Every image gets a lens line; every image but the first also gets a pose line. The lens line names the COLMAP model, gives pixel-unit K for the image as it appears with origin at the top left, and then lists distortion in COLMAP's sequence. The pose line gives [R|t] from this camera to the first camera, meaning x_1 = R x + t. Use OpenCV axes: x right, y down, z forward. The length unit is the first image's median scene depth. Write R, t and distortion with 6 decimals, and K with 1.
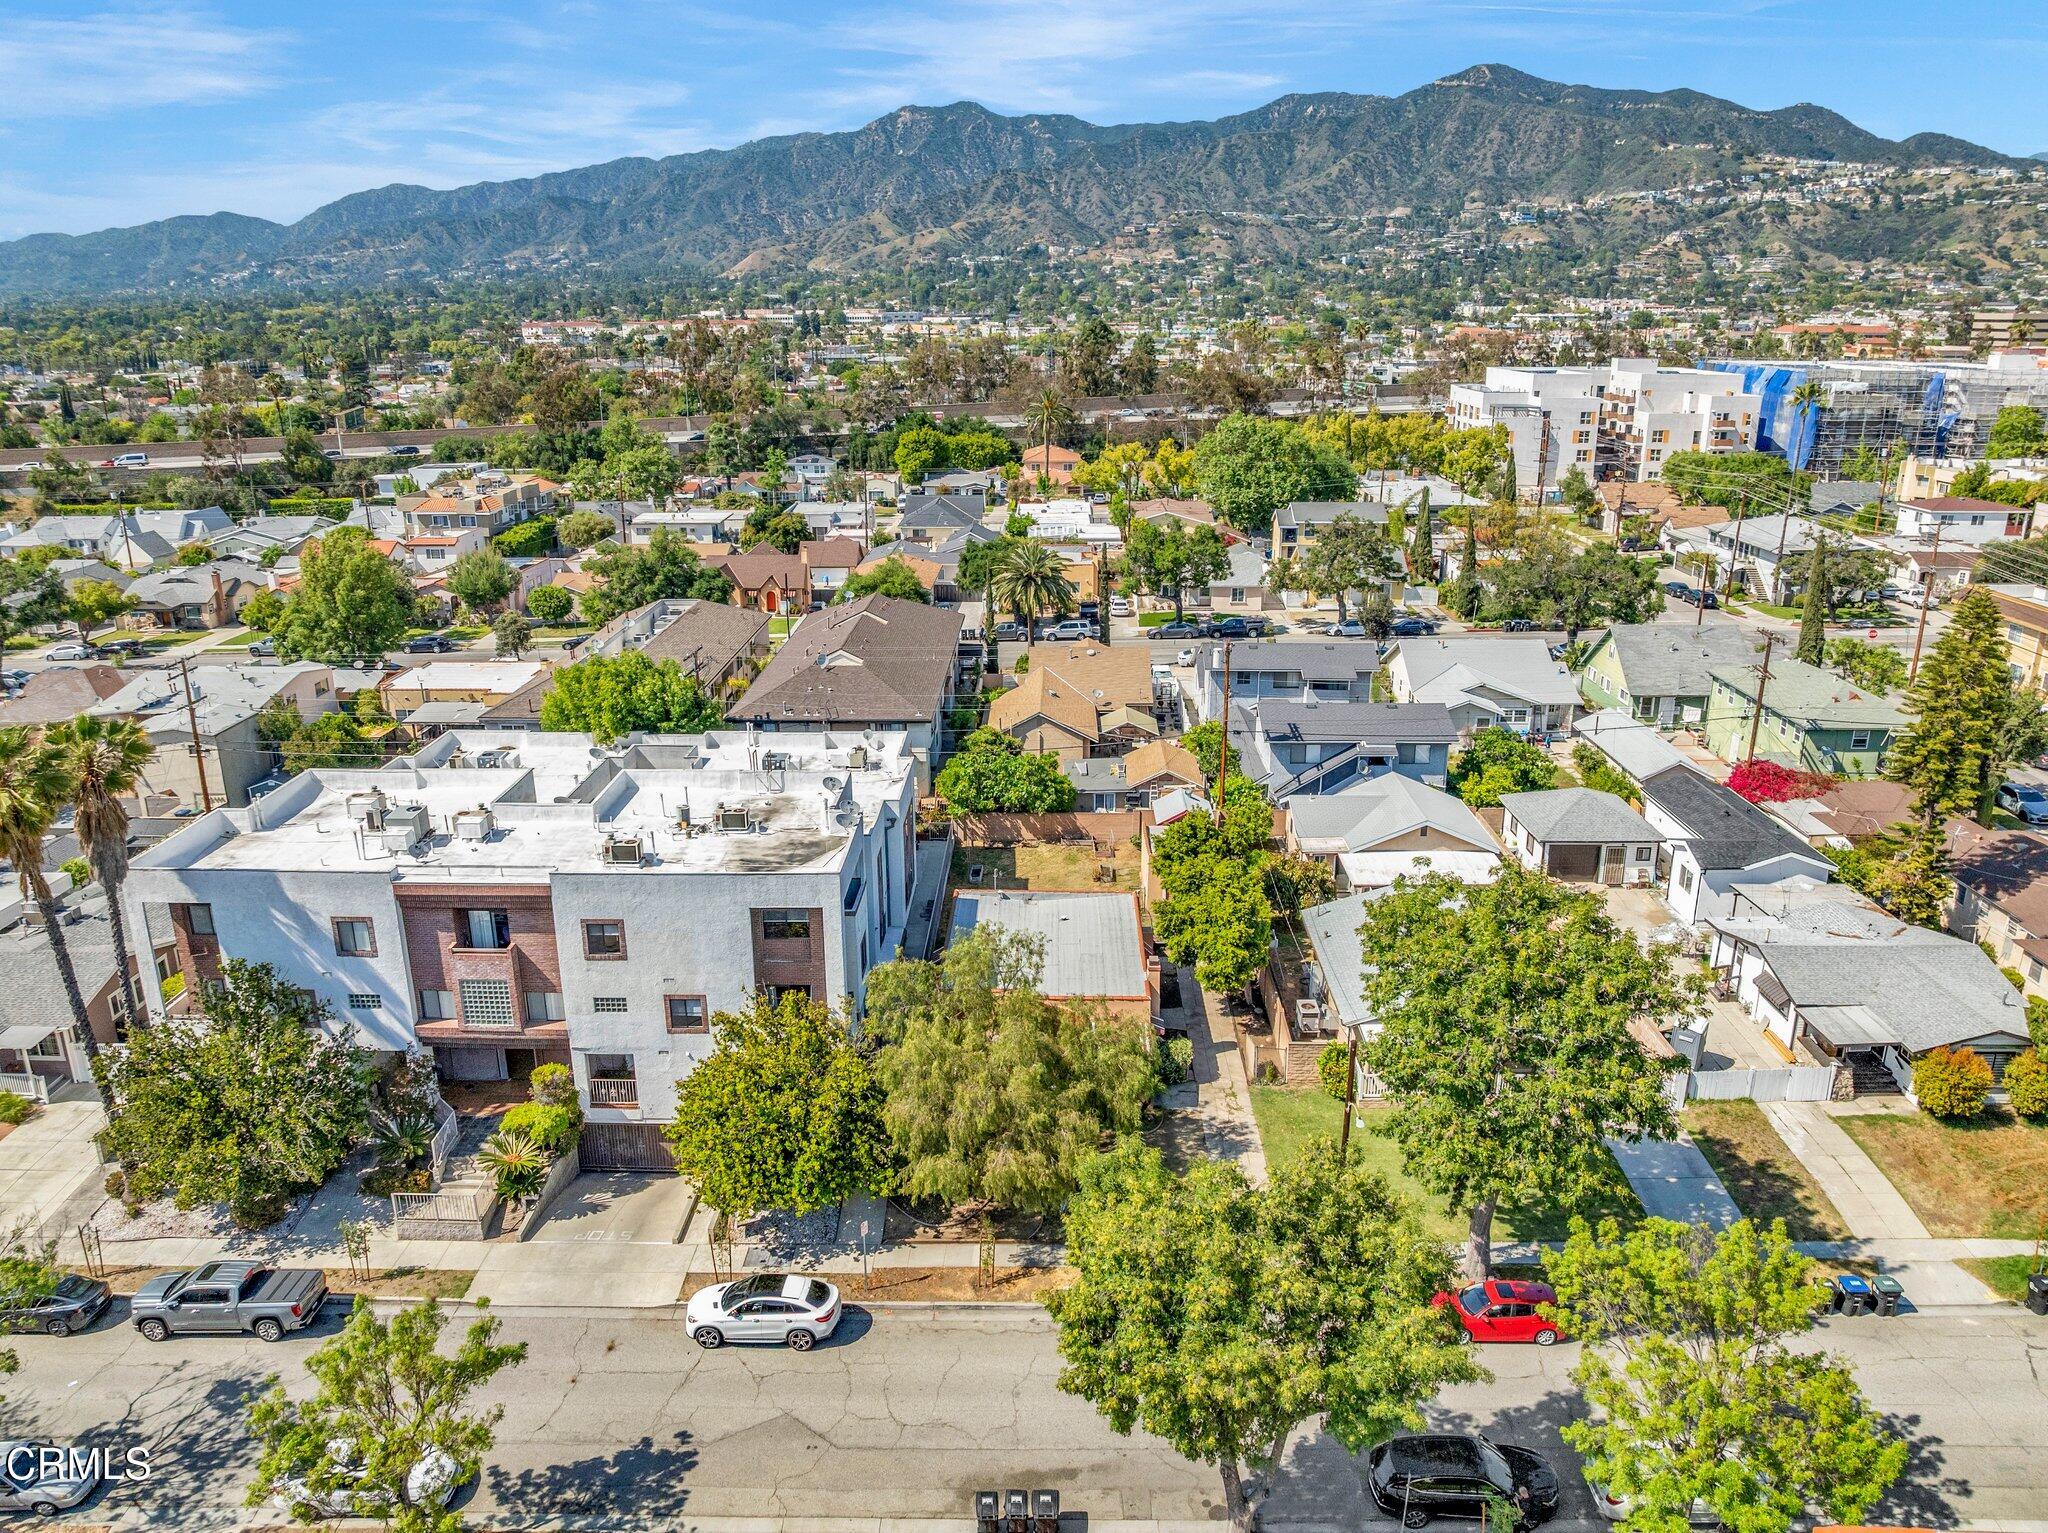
lens RADIAL K [[1447.8, 0, 1025.3], [0, 1447.8, 760.5], [0, 0, 1]] dist [-0.047031, 0.017576]
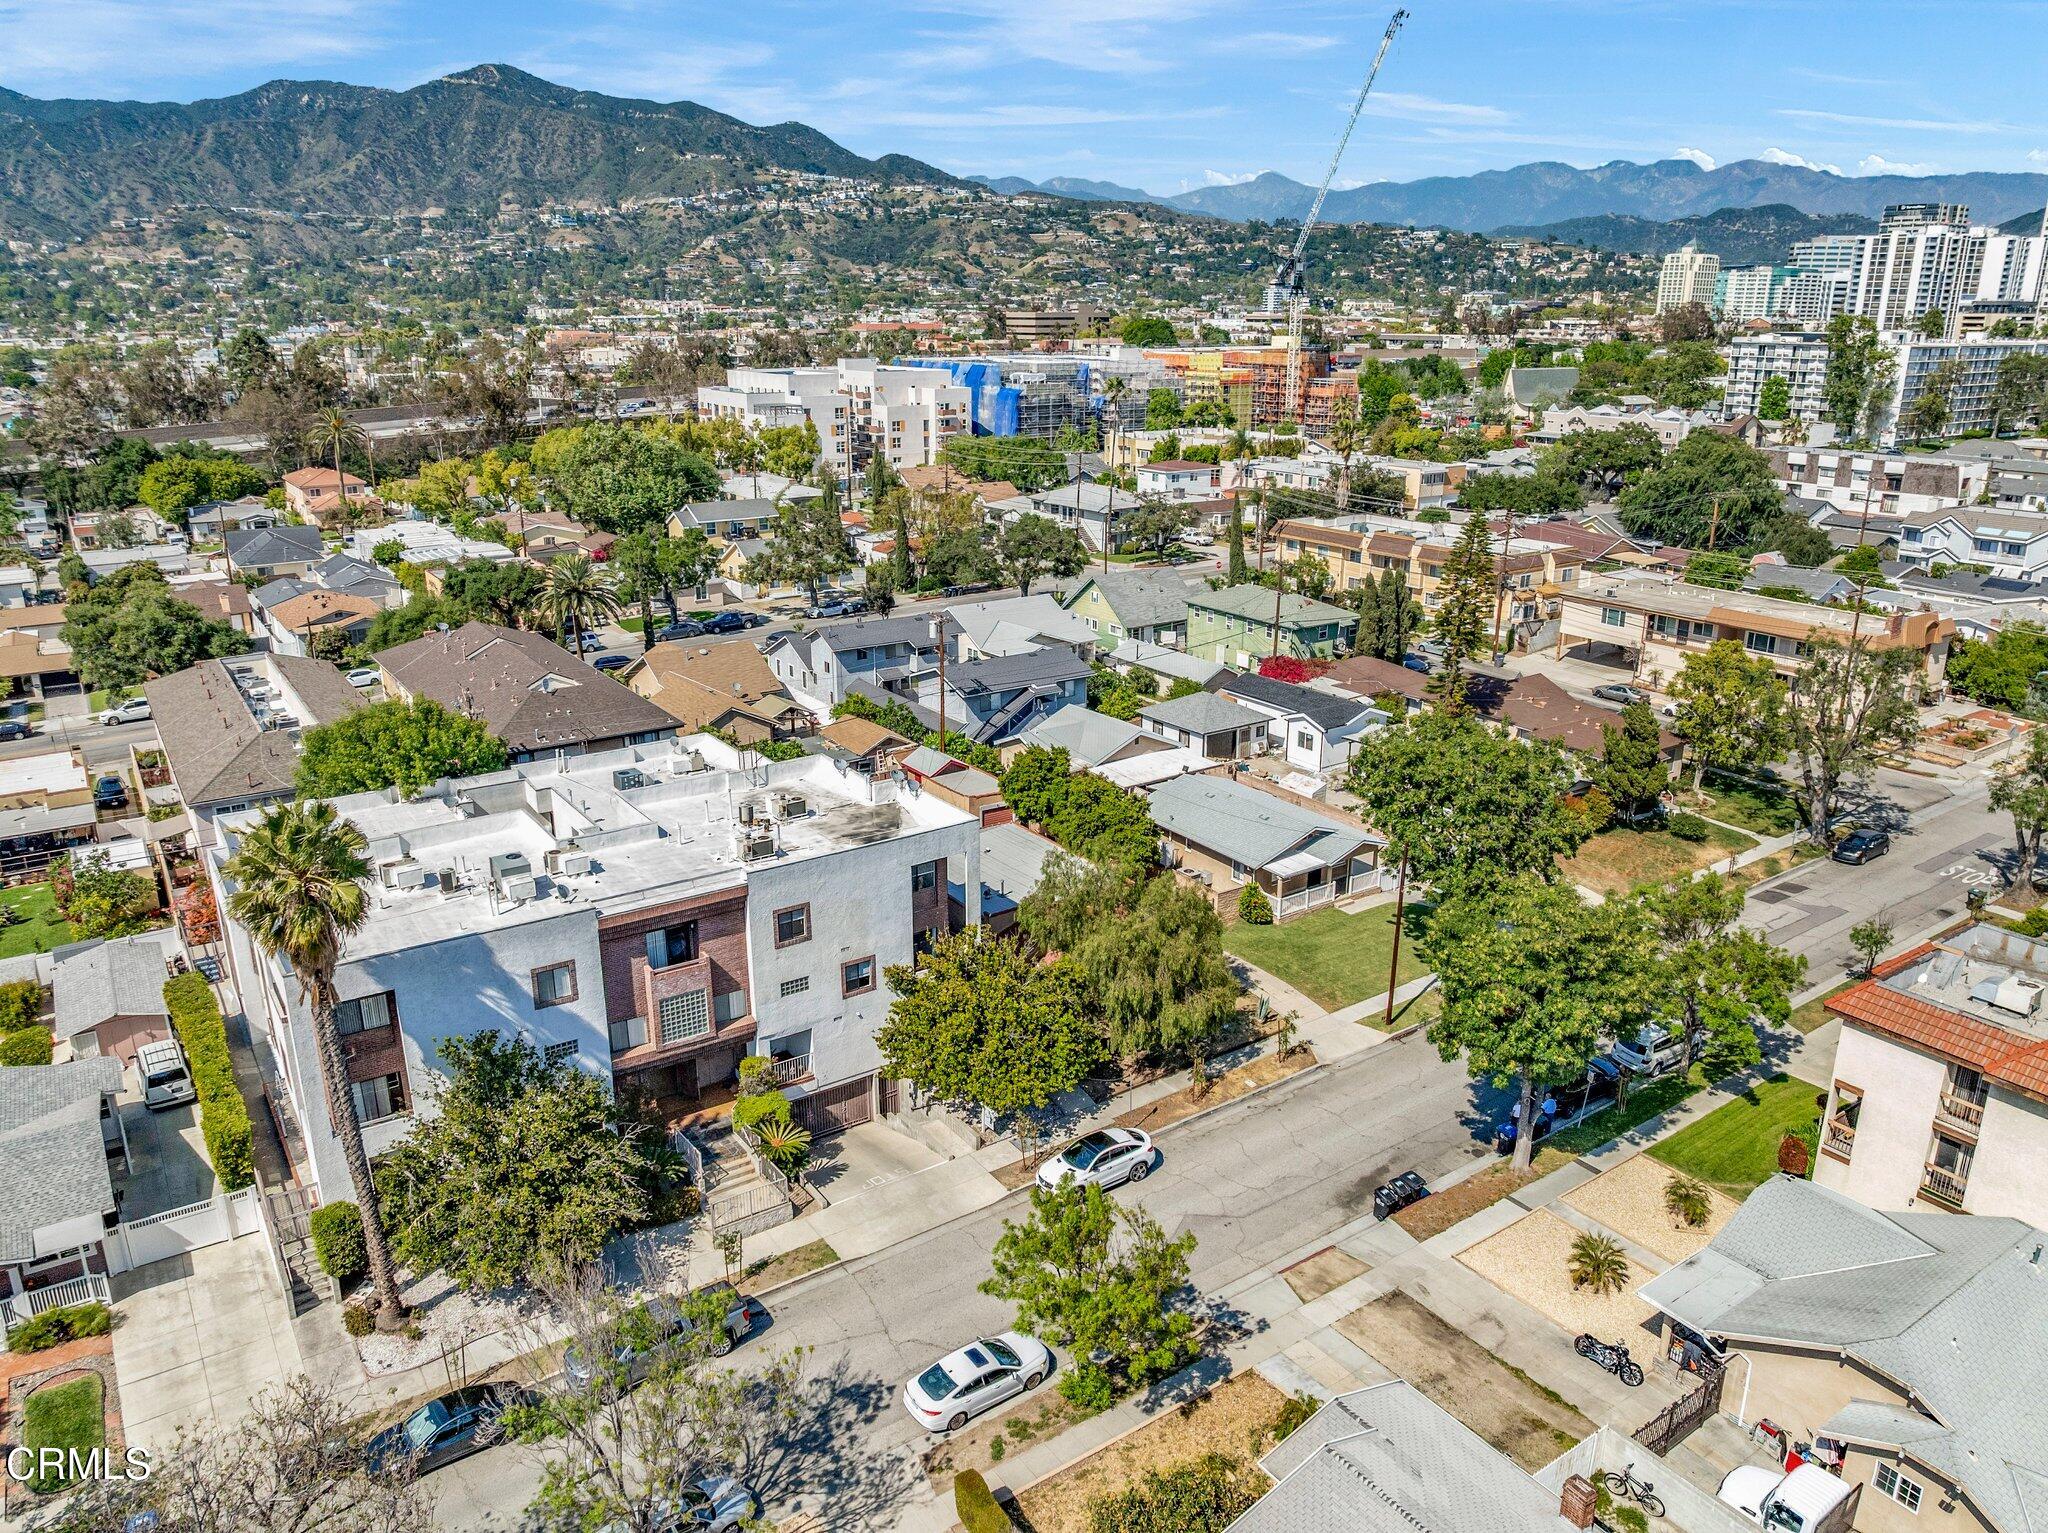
lens RADIAL K [[1447.8, 0, 1024.9], [0, 1447.8, 763.5], [0, 0, 1]] dist [-0.047031, 0.017576]
pose [[0.811346, -0.171179, 0.558941, -0.343808], [0.170584, 0.983879, 0.053703, -0.010595], [-0.559123, 0.051775, 0.827467, 0.002895]]
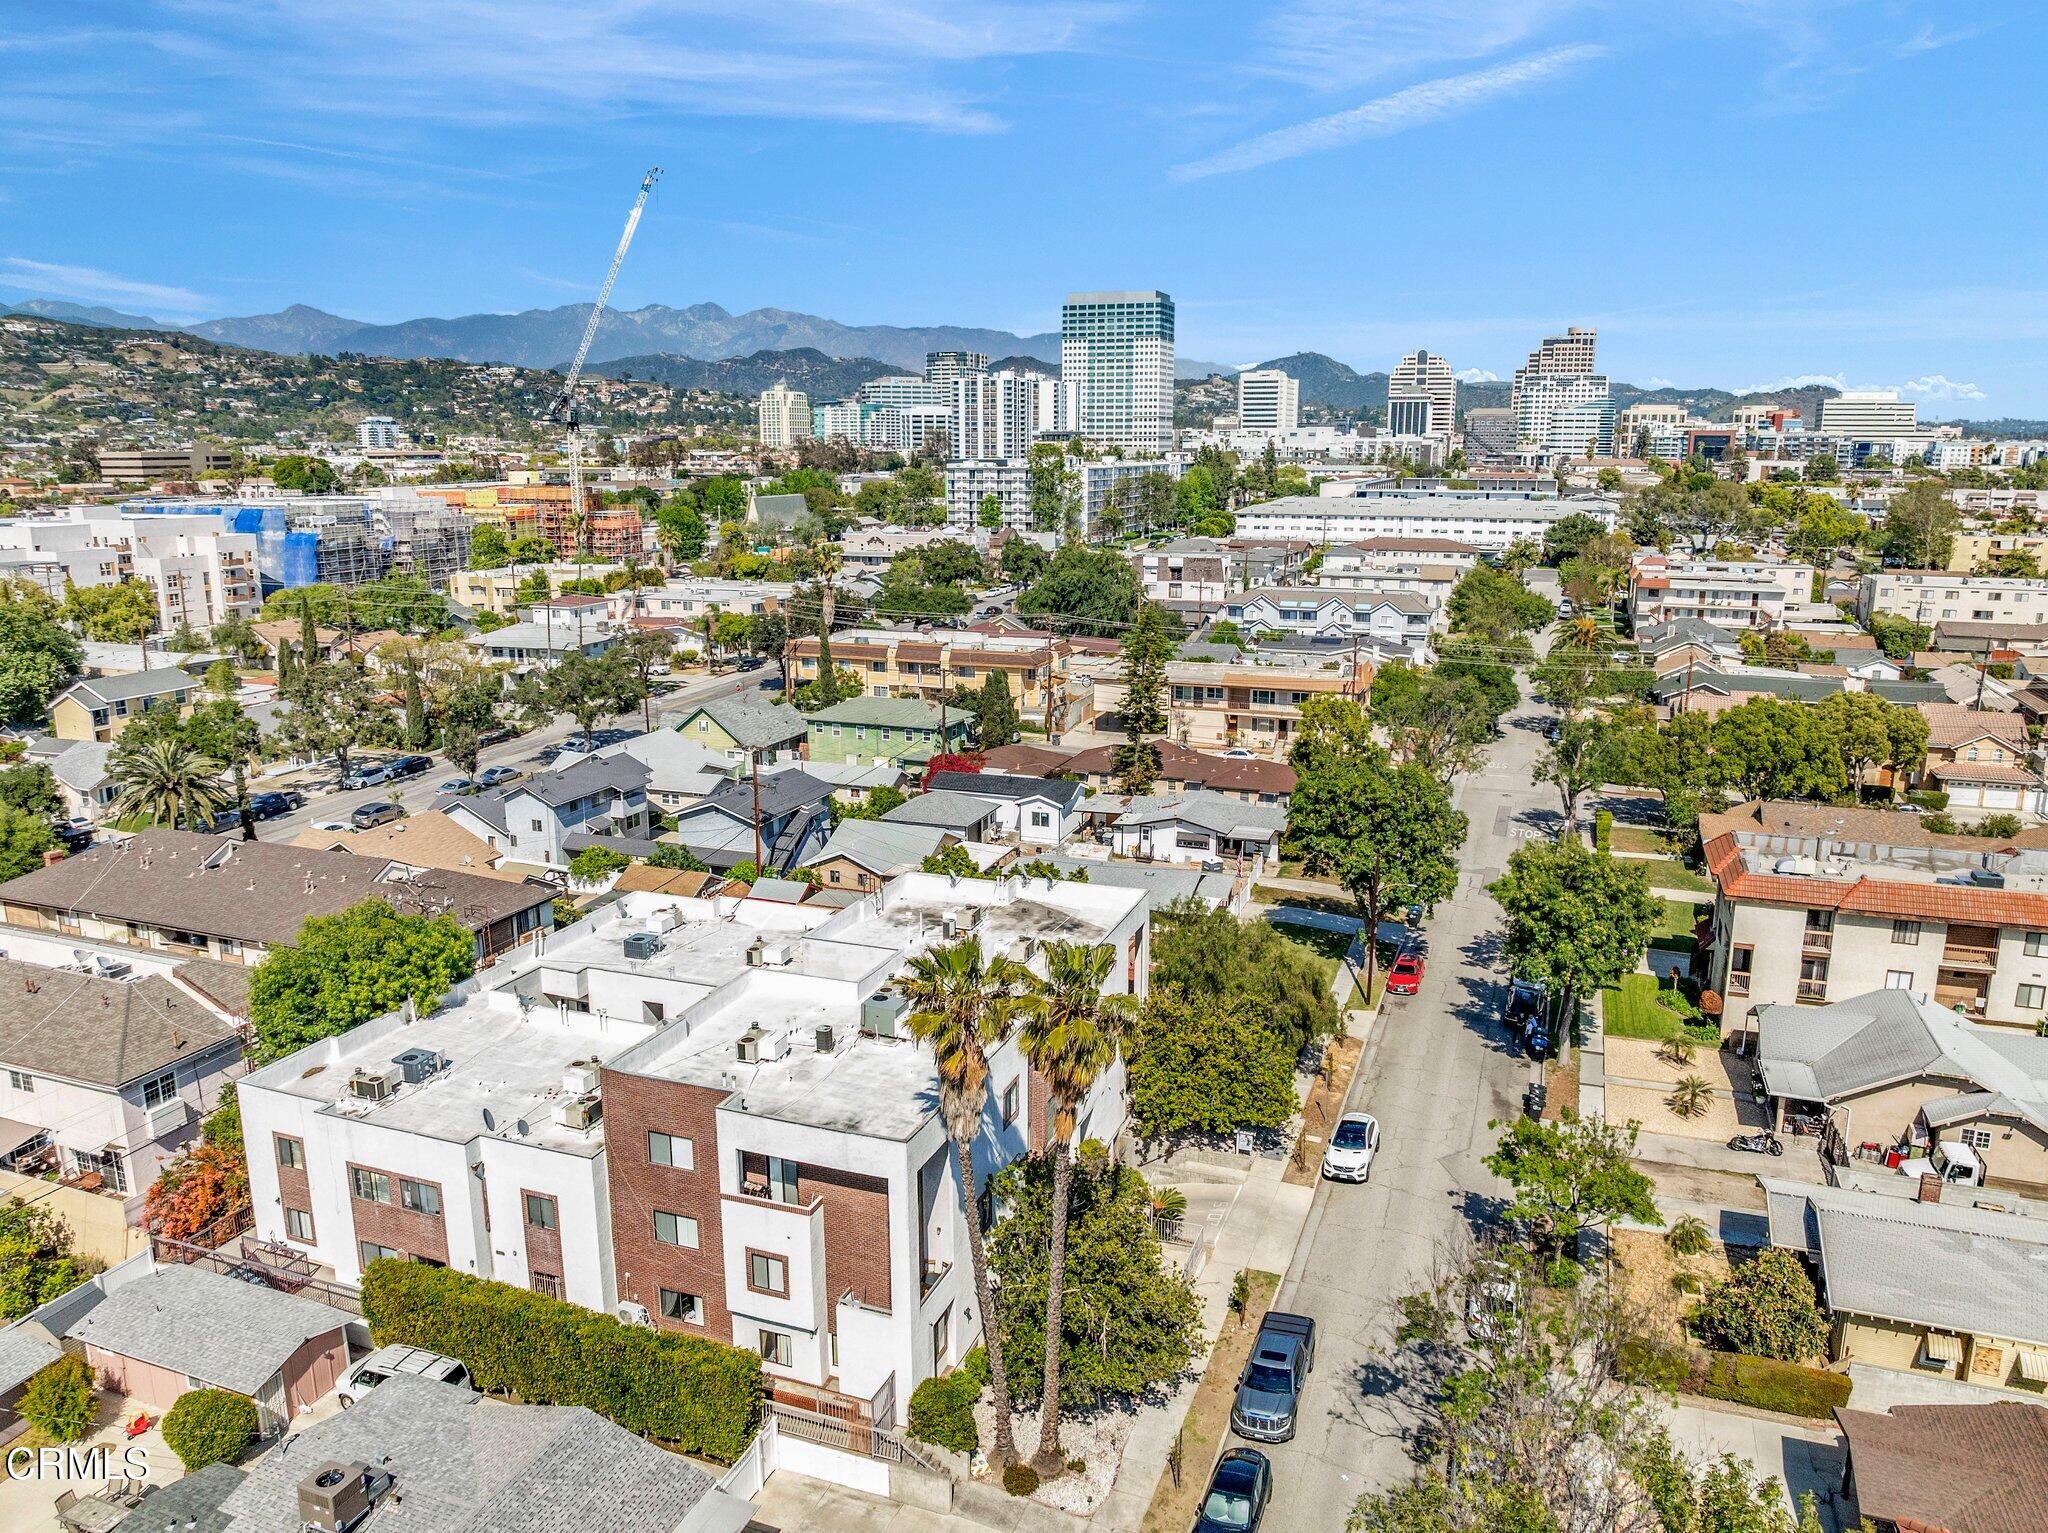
lens RADIAL K [[1447.8, 0, 1027.5], [0, 1447.8, 761.6], [0, 0, 1]] dist [-0.047031, 0.017576]
pose [[0.325301, -0.198937, 0.924448, -0.626330], [0.280525, 0.953913, 0.106564, -0.094697], [-0.903042, 0.224666, 0.366115, 0.272694]]
